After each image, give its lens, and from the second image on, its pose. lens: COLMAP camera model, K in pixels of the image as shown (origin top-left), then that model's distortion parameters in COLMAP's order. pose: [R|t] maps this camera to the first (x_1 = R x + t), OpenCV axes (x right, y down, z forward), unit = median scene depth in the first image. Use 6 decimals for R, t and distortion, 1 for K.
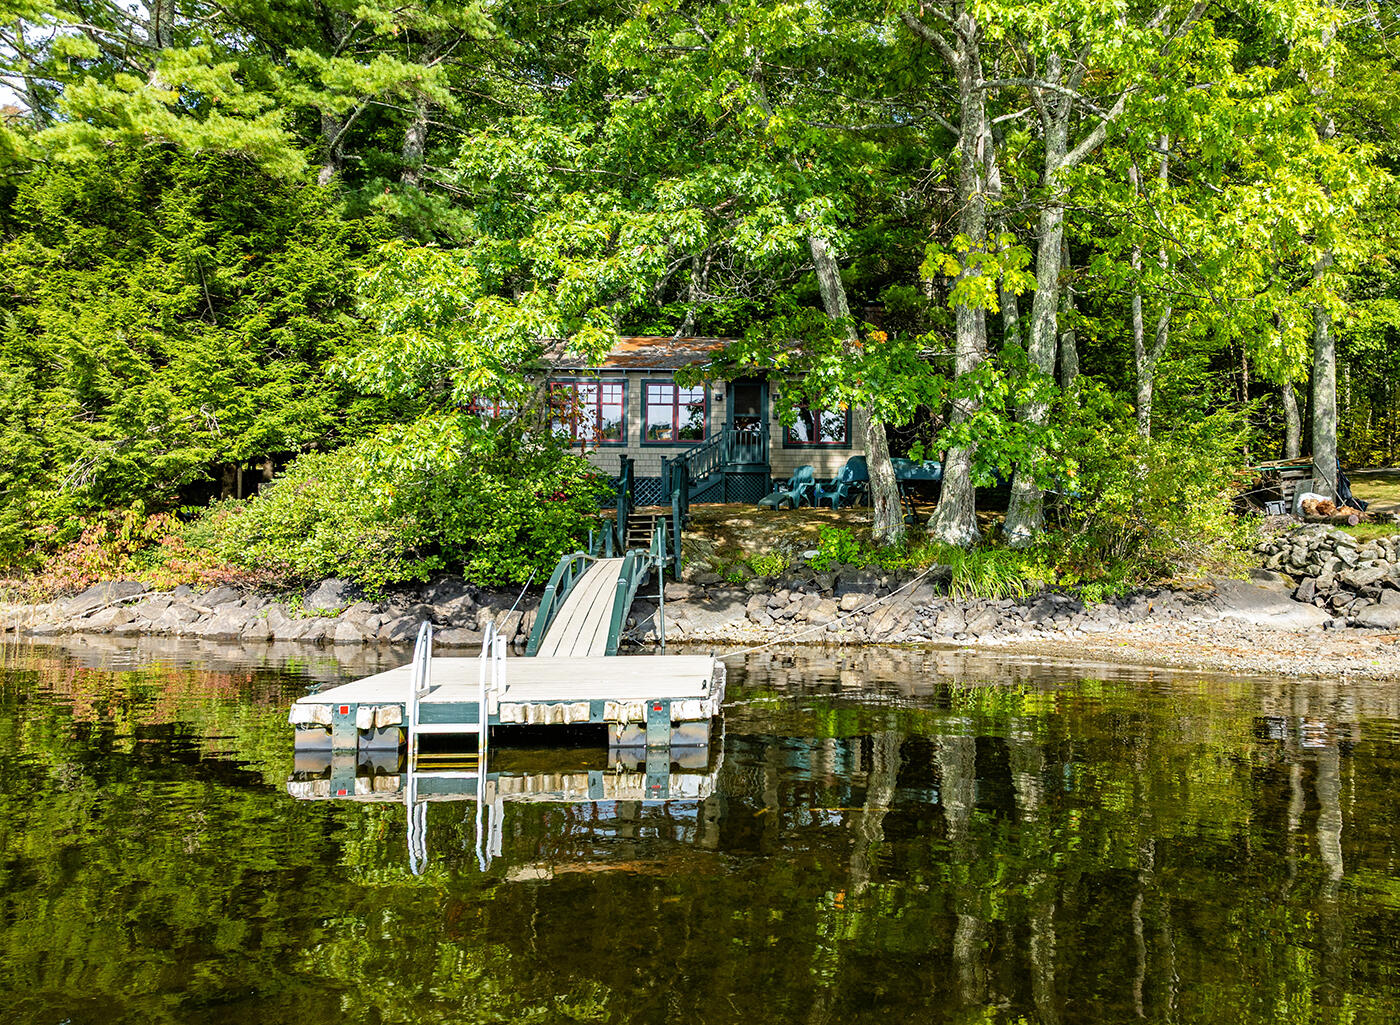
lens RADIAL K [[1028.3, 0, 700.0], [0, 1028.3, 512.5], [0, 0, 1]] dist [-0.000487, -0.000034]
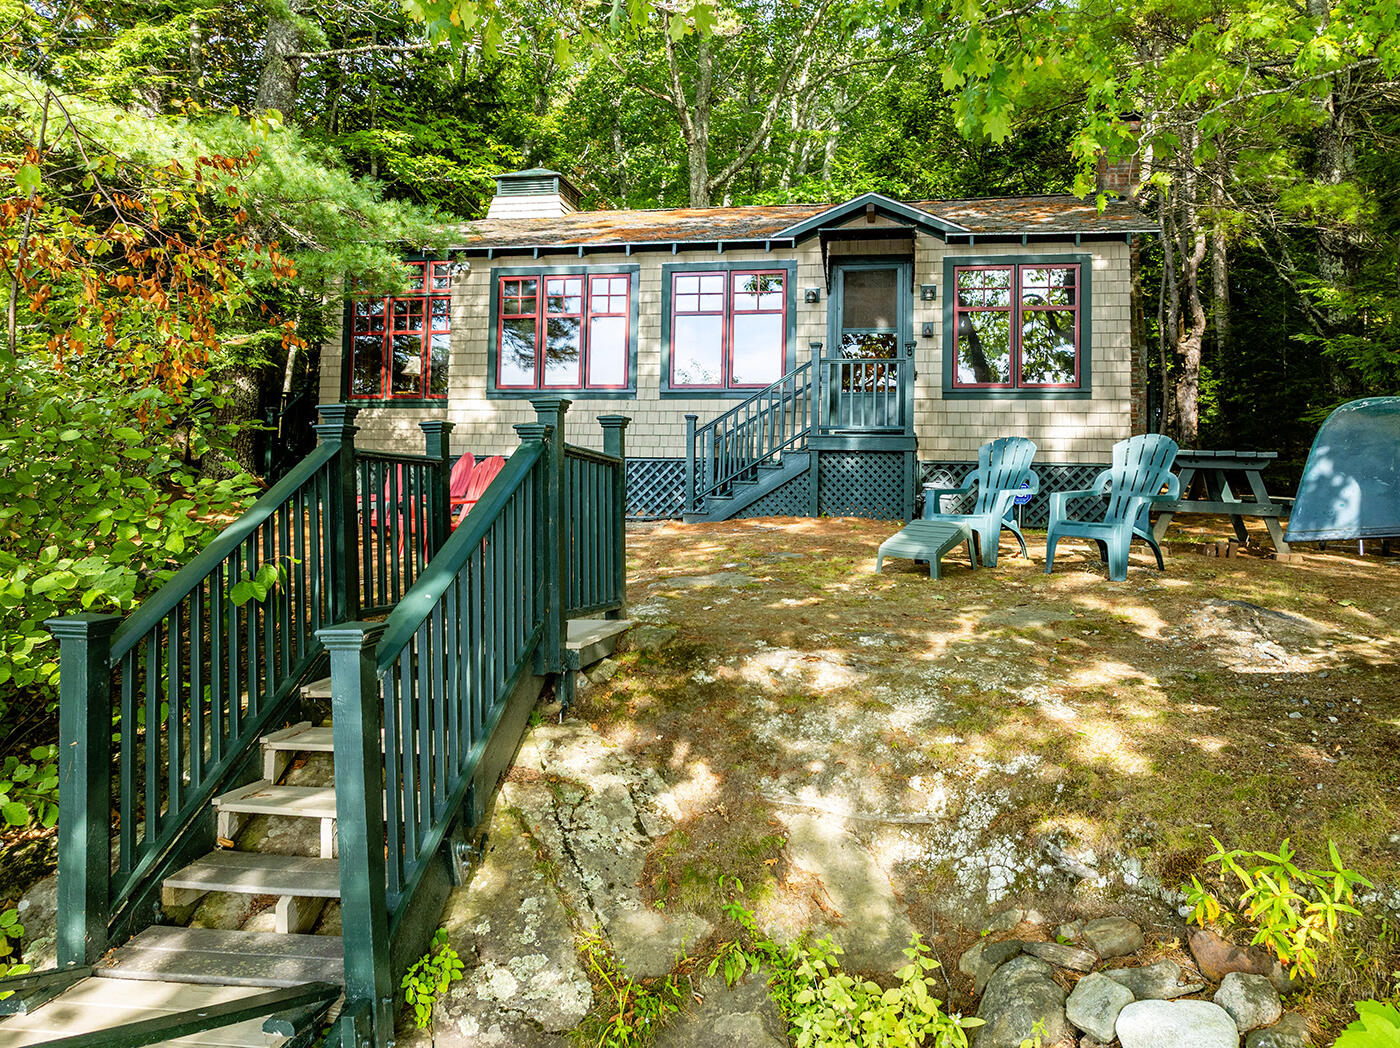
lens RADIAL K [[992.4, 0, 700.0], [0, 992.4, 524.0], [0, 0, 1]] dist [-0.085656, 0.003727]
pose [[0.989768, 0.020118, -0.141260, 0.033179], [-0.012663, 0.998489, 0.053478, -0.027641], [0.142123, -0.051142, 0.988527, 0.514430]]
